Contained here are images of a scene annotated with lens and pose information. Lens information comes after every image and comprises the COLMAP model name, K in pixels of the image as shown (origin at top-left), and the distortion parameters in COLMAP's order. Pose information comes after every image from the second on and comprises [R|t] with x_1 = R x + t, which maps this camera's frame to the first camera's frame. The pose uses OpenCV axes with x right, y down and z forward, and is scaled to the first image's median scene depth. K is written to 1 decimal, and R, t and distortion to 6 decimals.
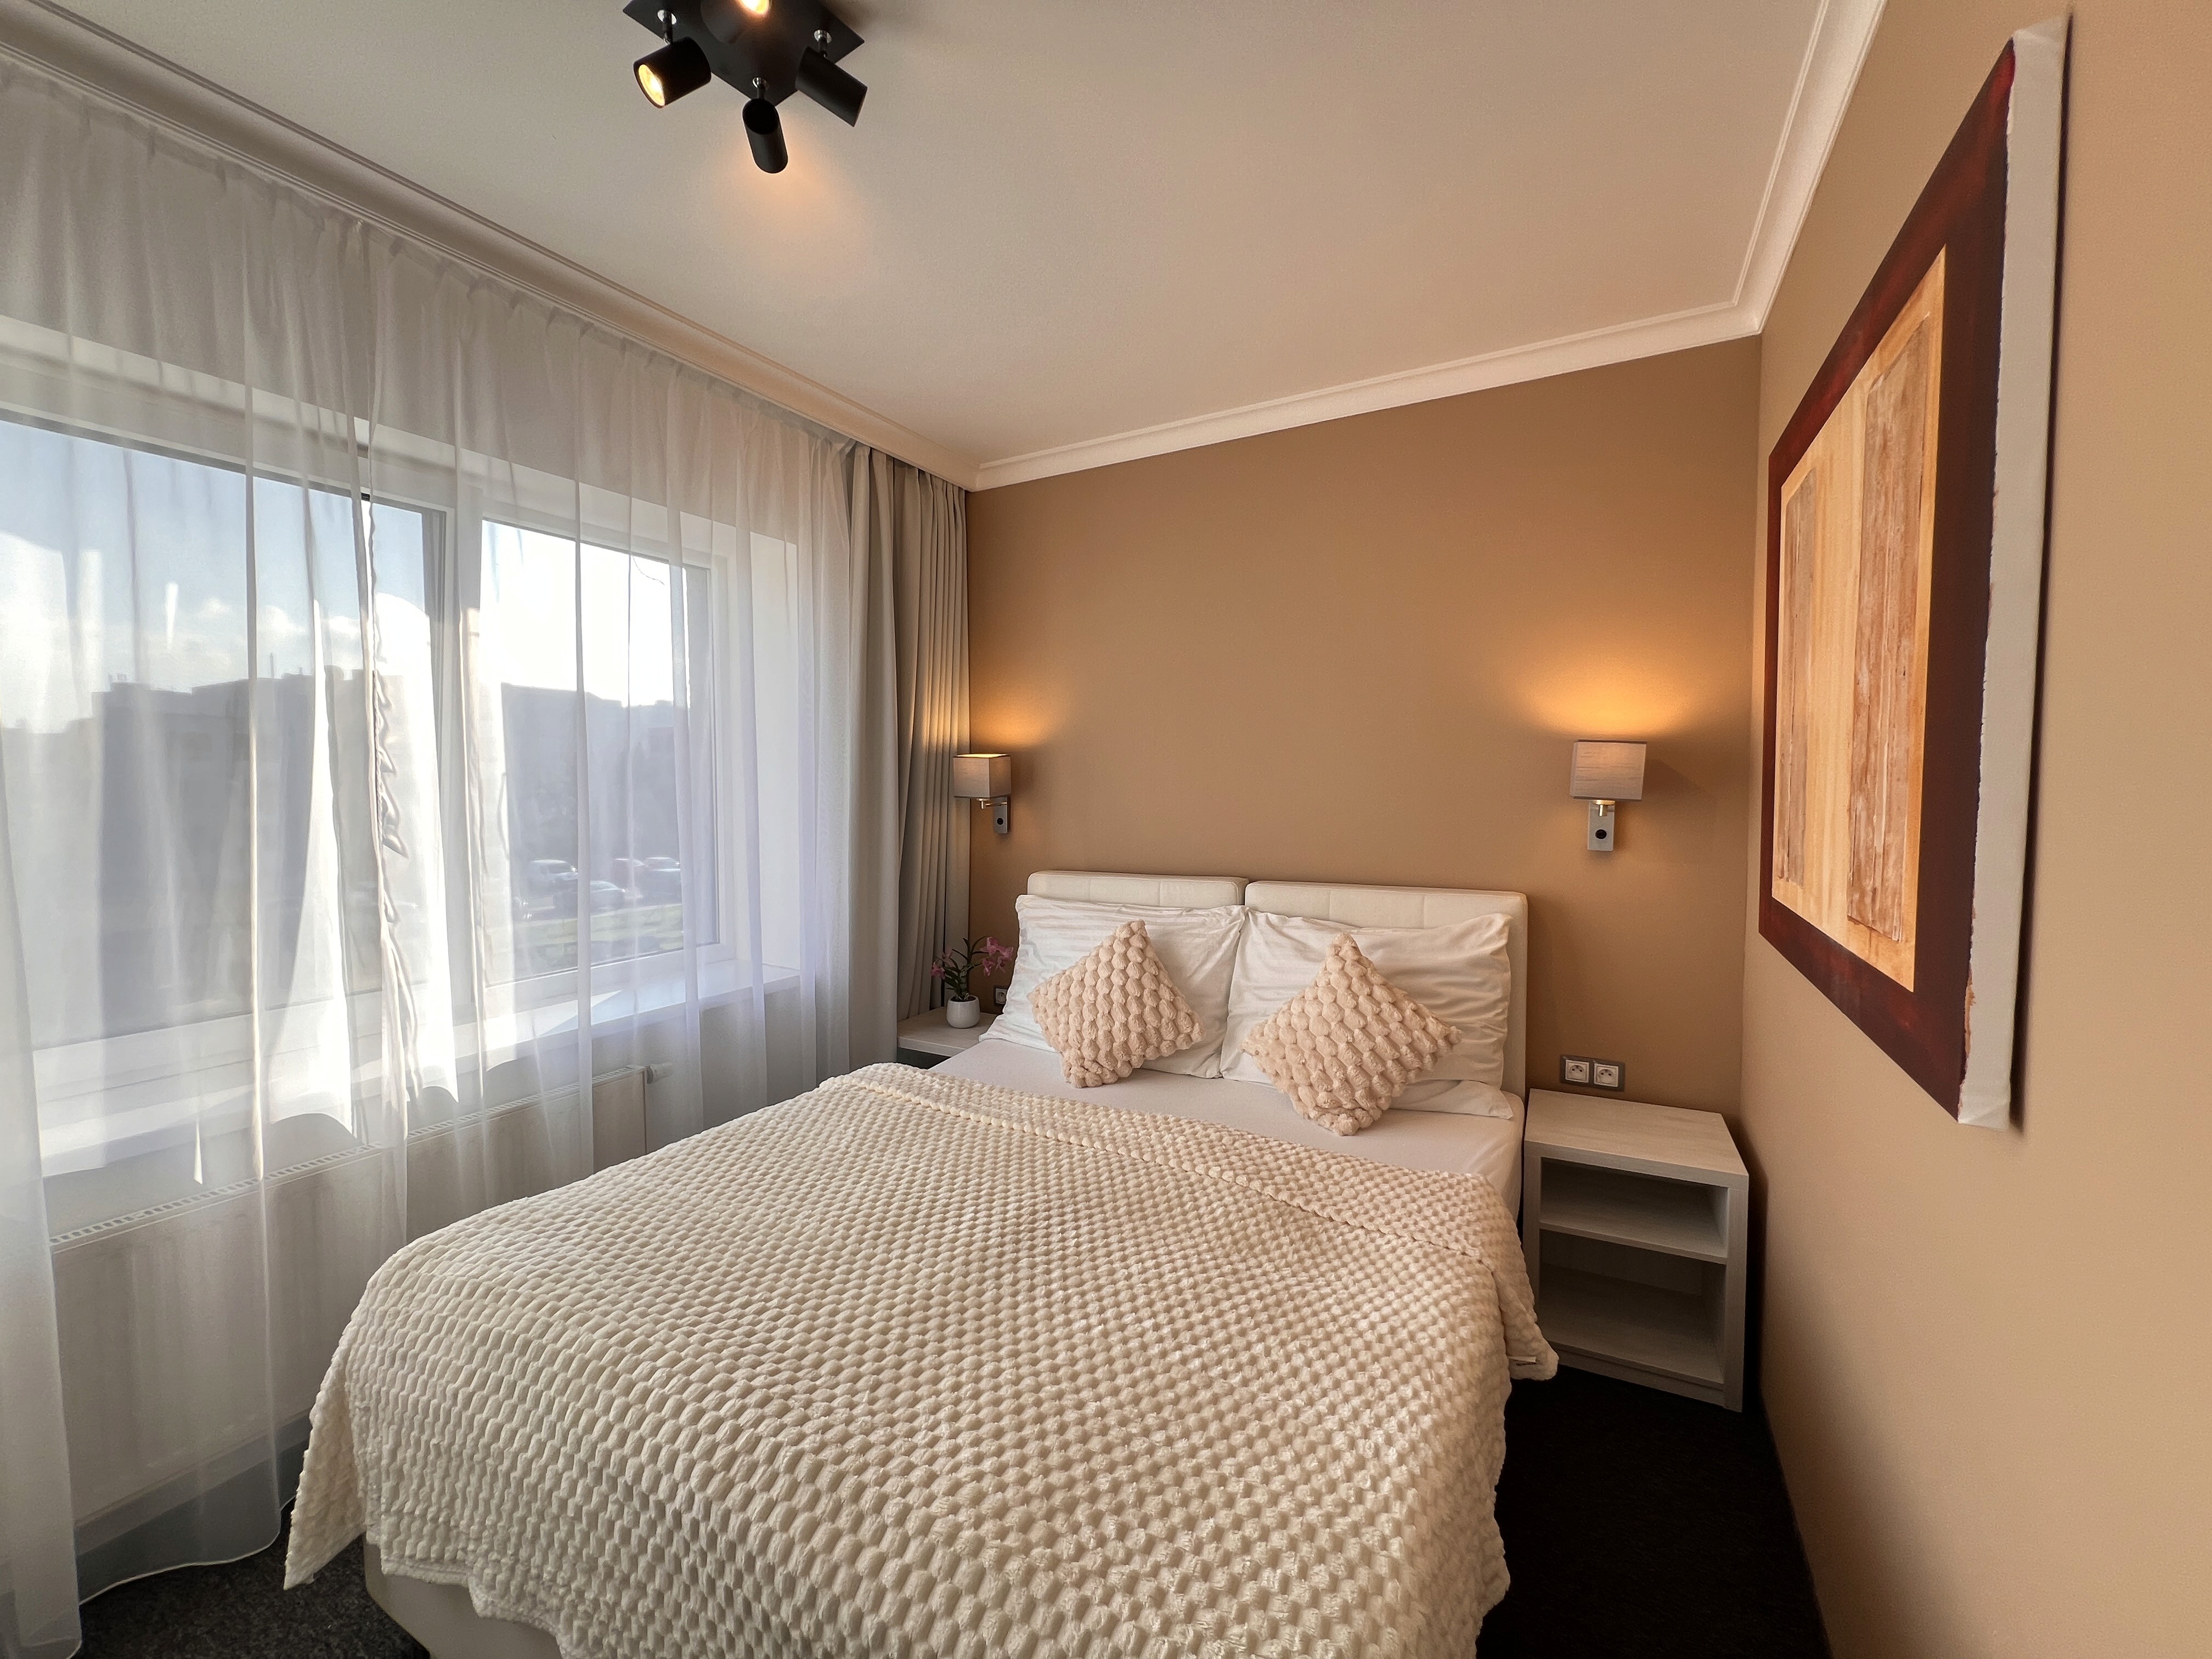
lens RADIAL K [[892.3, 0, 1105.2], [0, 892.3, 831.4], [0, 0, 1]] dist [0.002397, -0.000022]
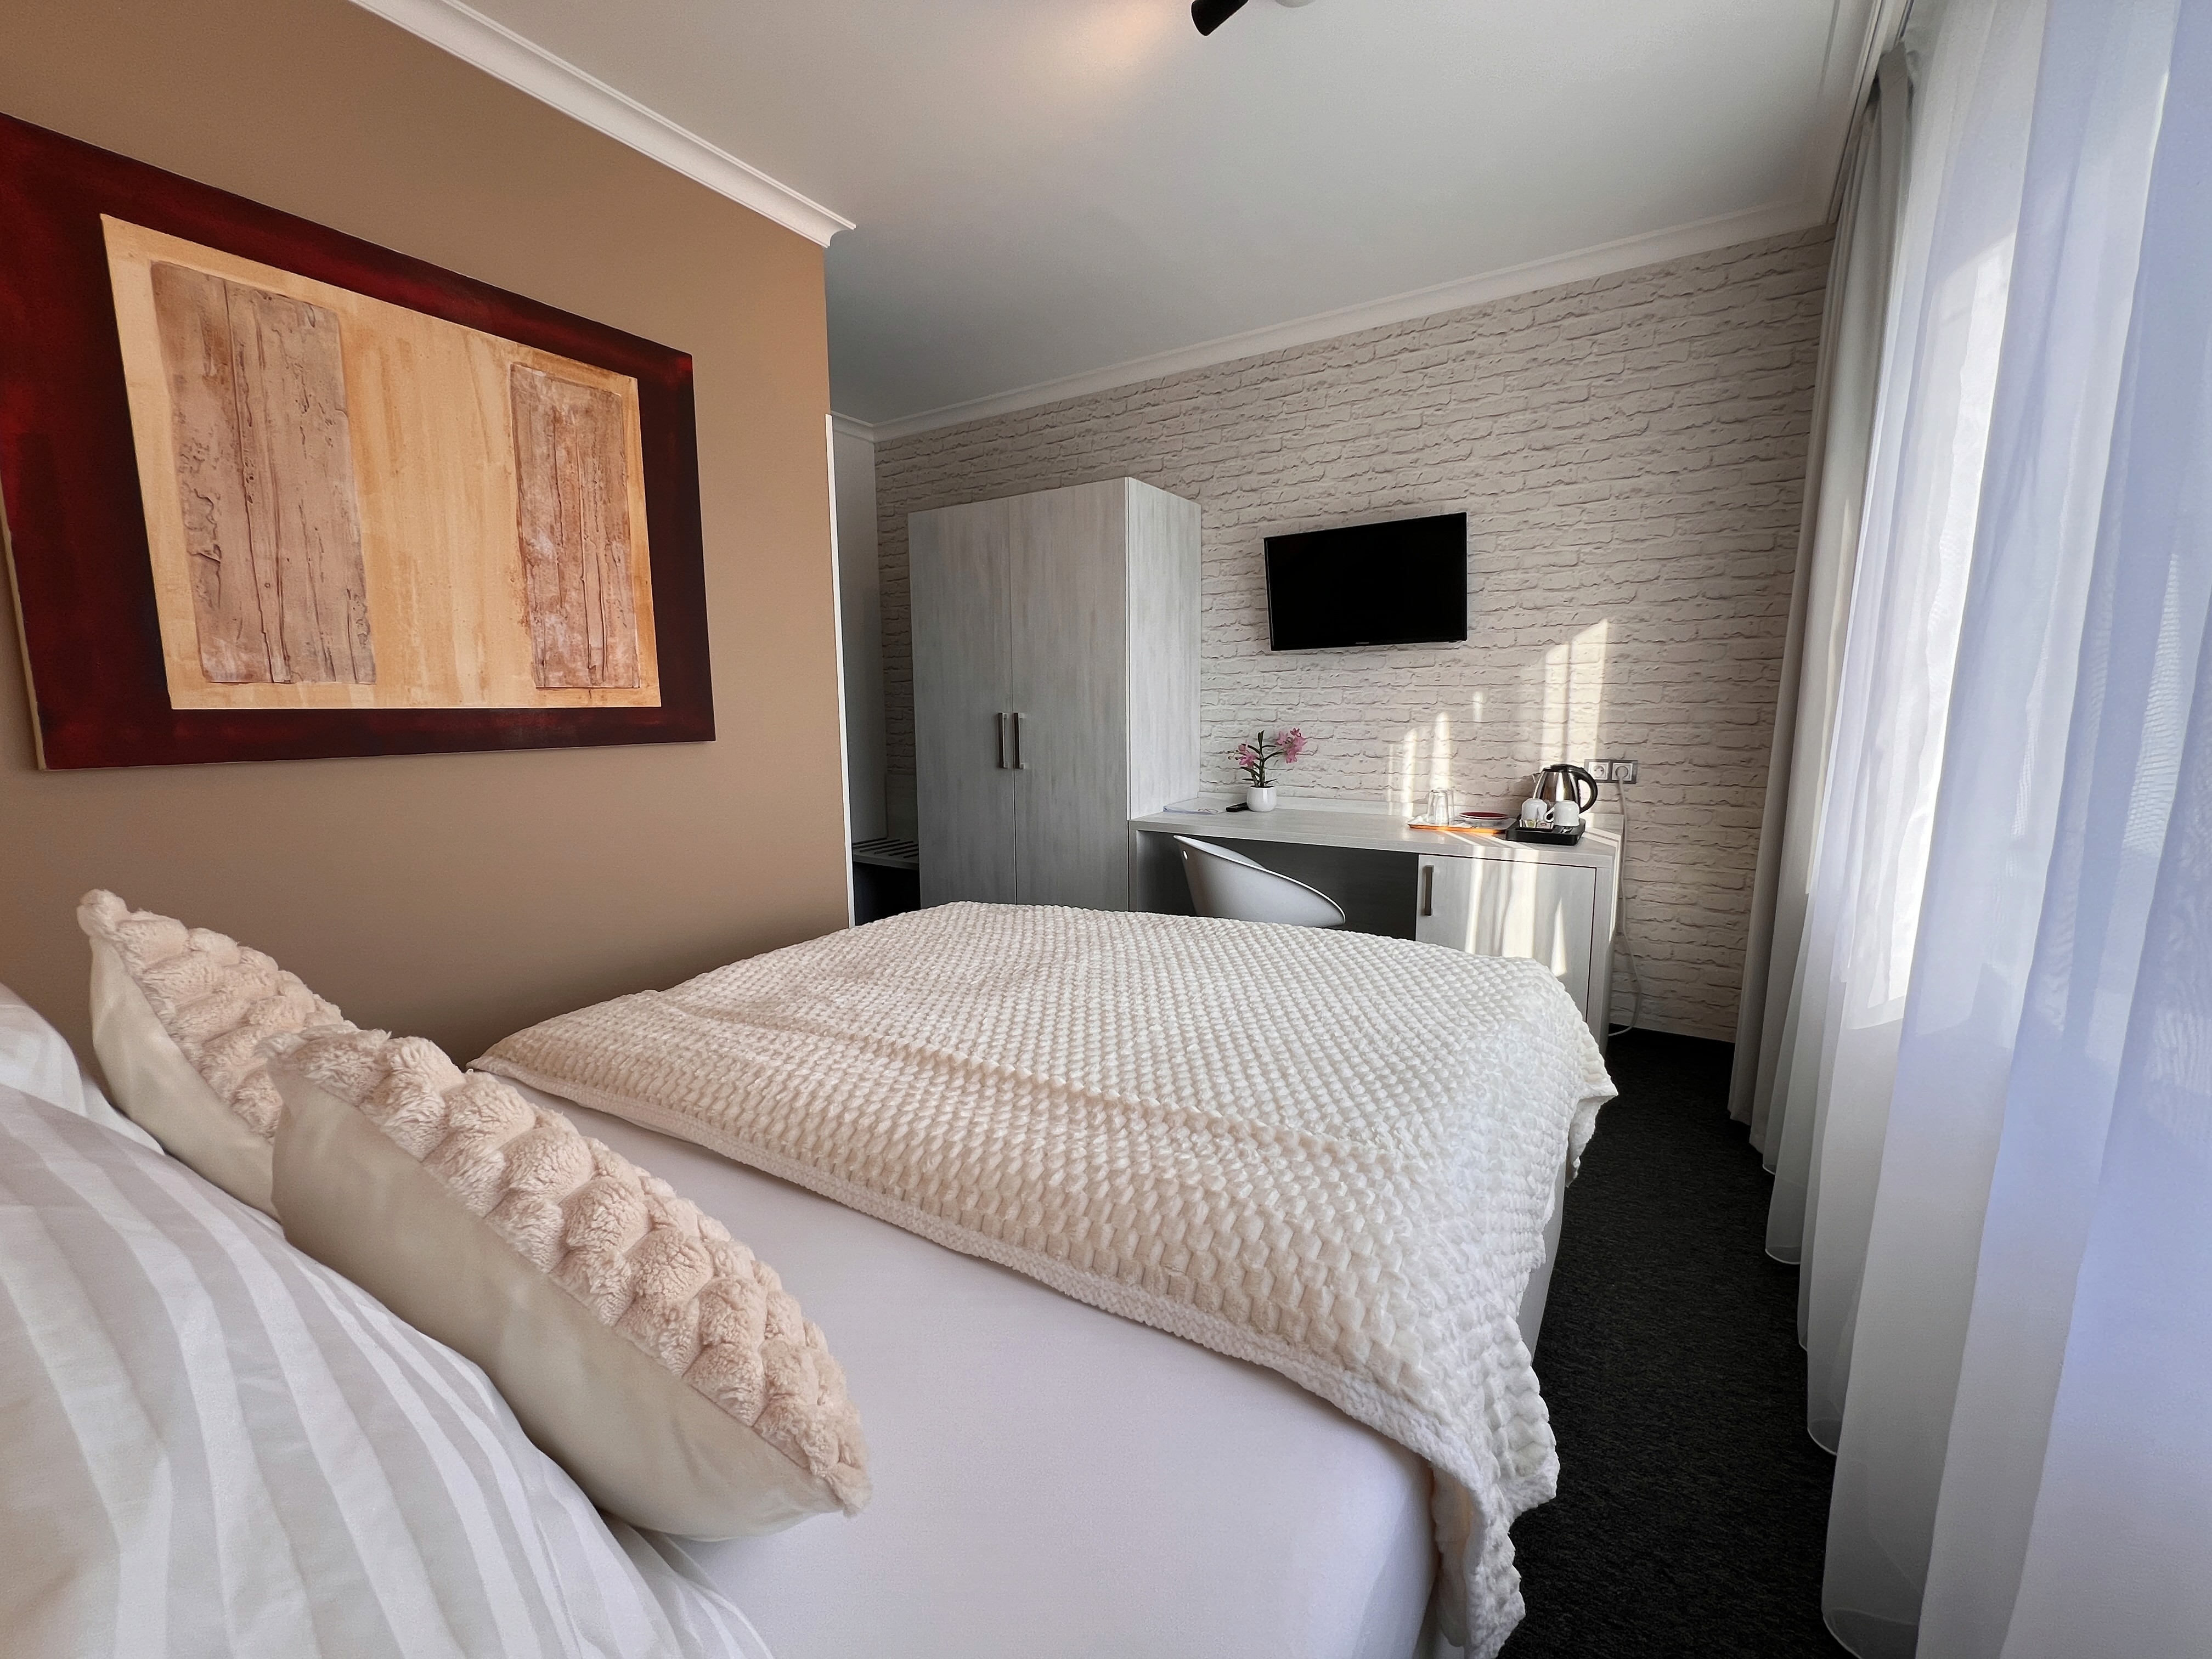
lens RADIAL K [[892.3, 0, 1101.9], [0, 892.3, 821.4], [0, 0, 1]] dist [0.002397, -0.000022]
pose [[-0.996260, -0.002736, 0.086362, -0.179956], [0.013798, 0.981633, 0.190278, 0.019187], [-0.085296, 0.190758, -0.977924, 1.317350]]
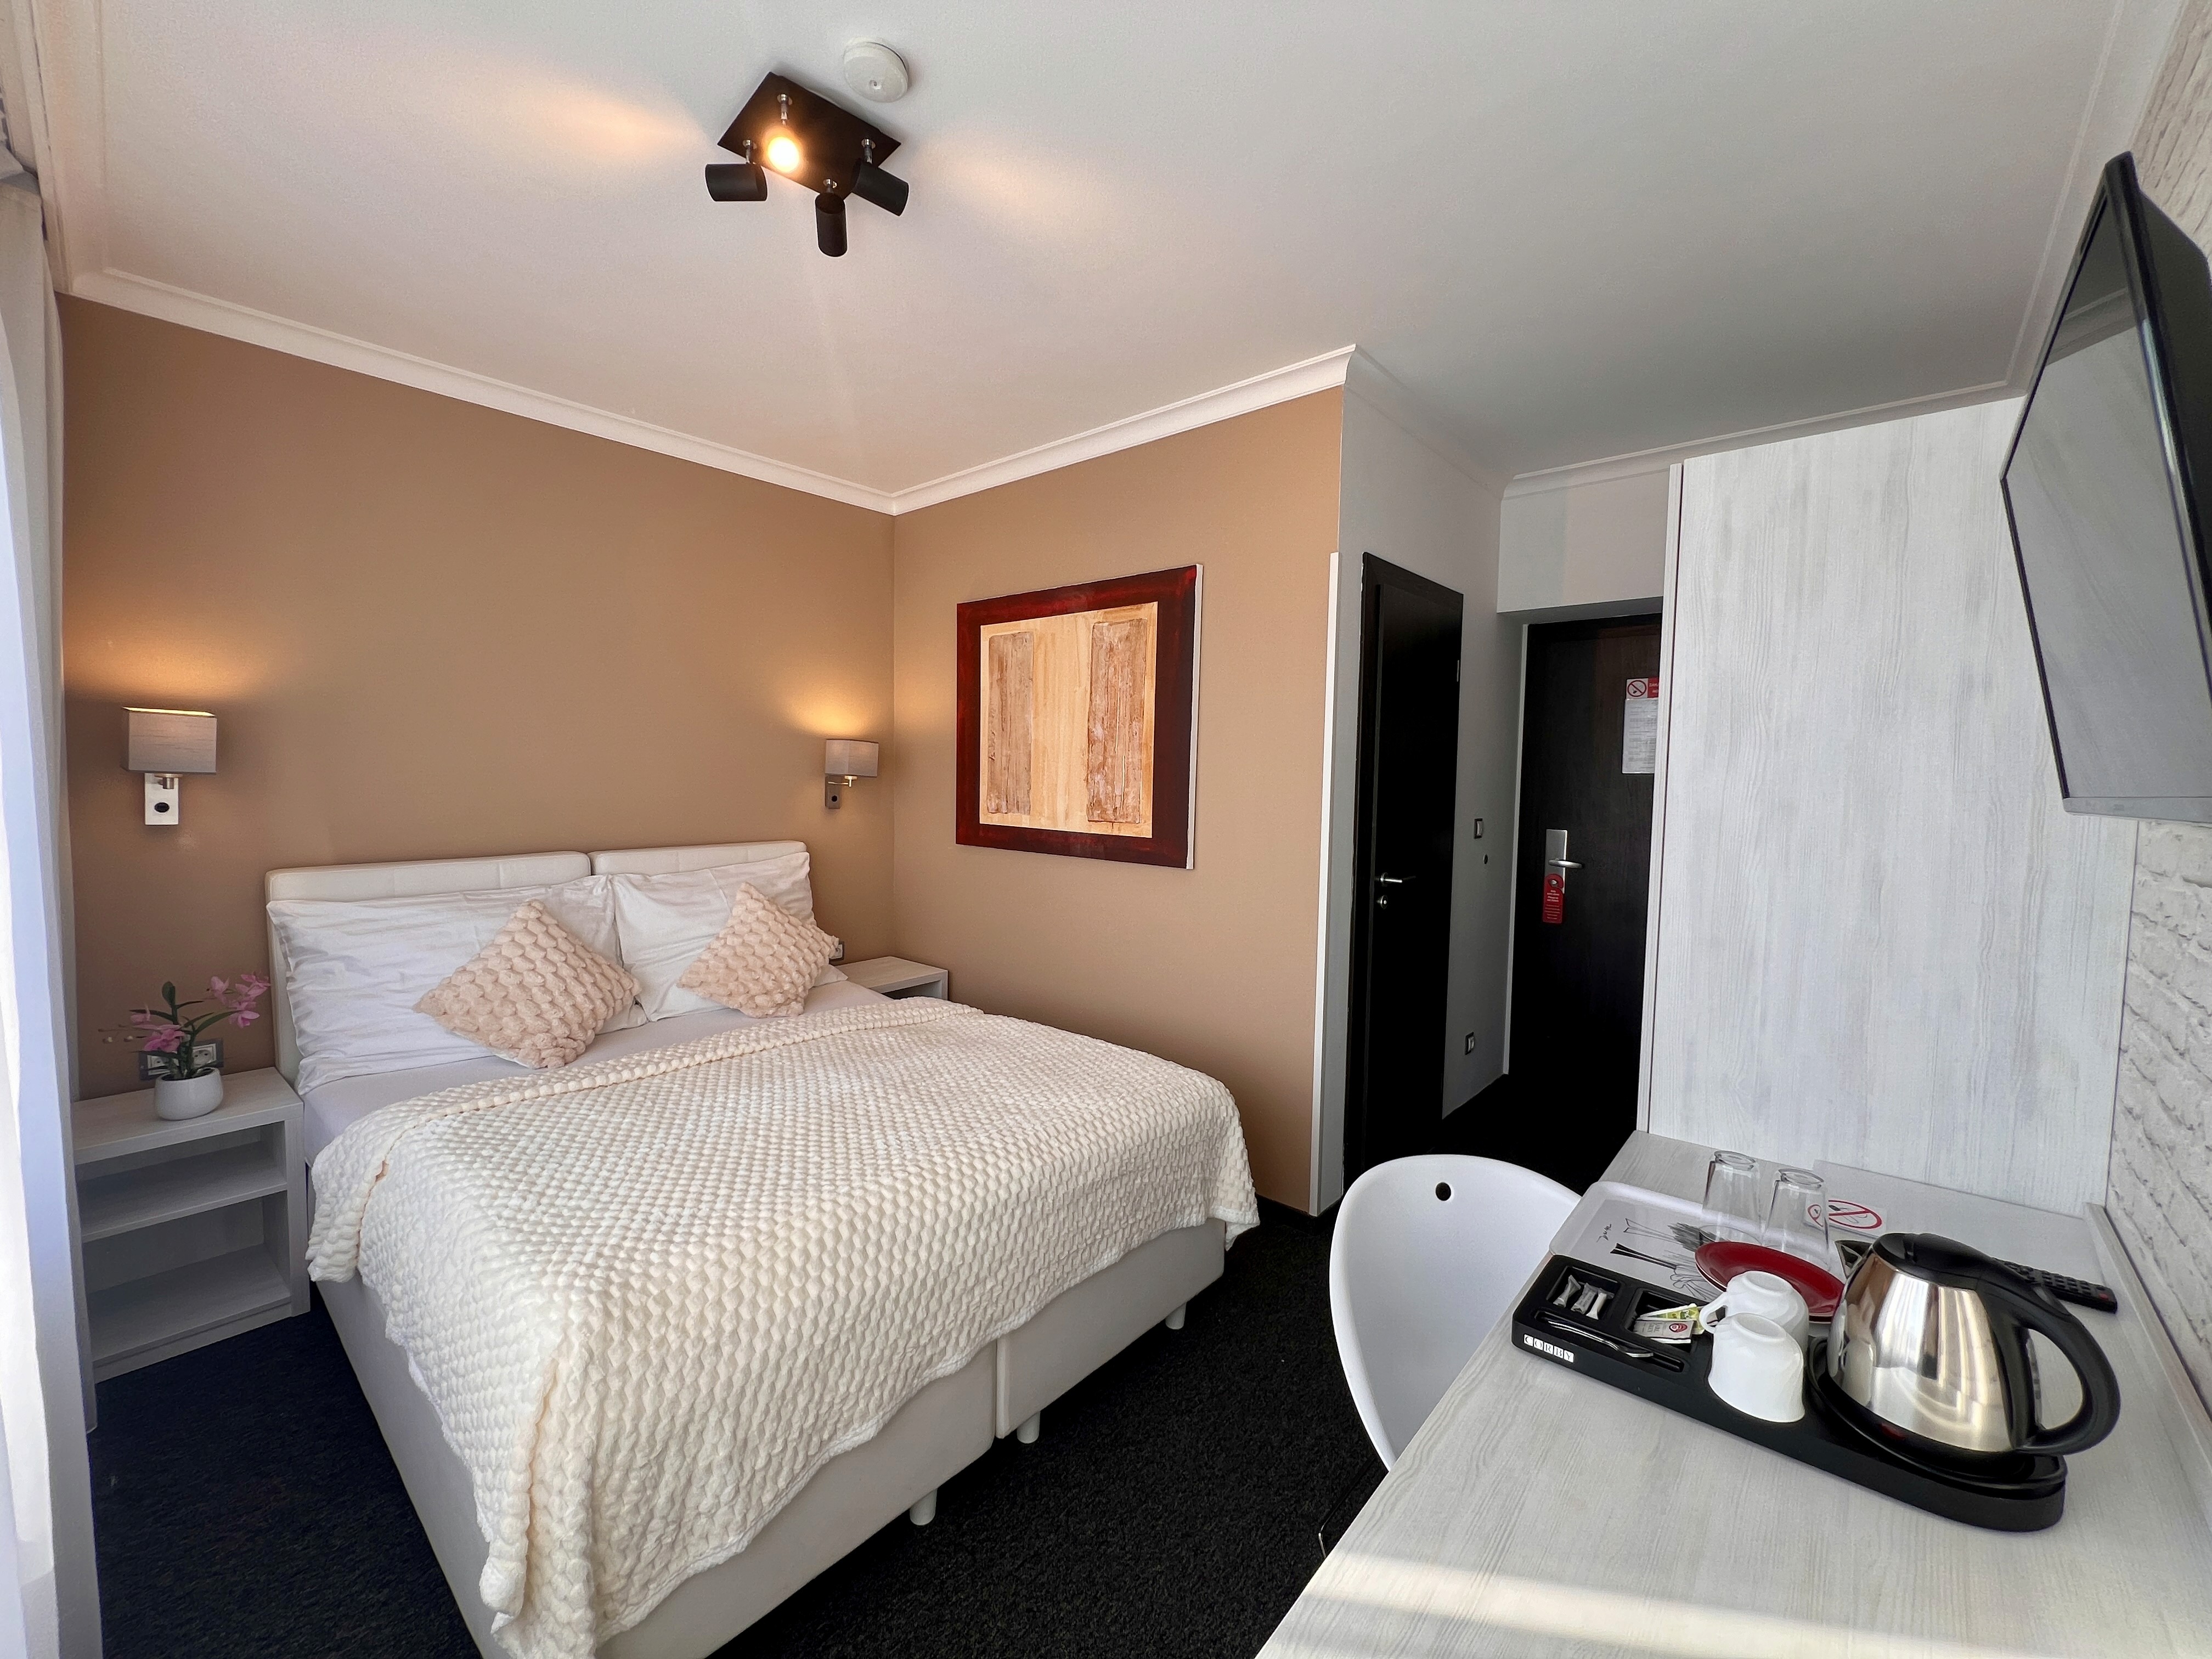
lens RADIAL K [[892.3, 0, 1104.2], [0, 892.3, 831.1], [0, 0, 1]] dist [0.002397, -0.000022]
pose [[0.219162, -0.055527, 0.974107, -0.870392], [0.035133, 0.998181, 0.048995, -0.000414], [-0.975056, 0.023485, 0.220714, 0.195643]]
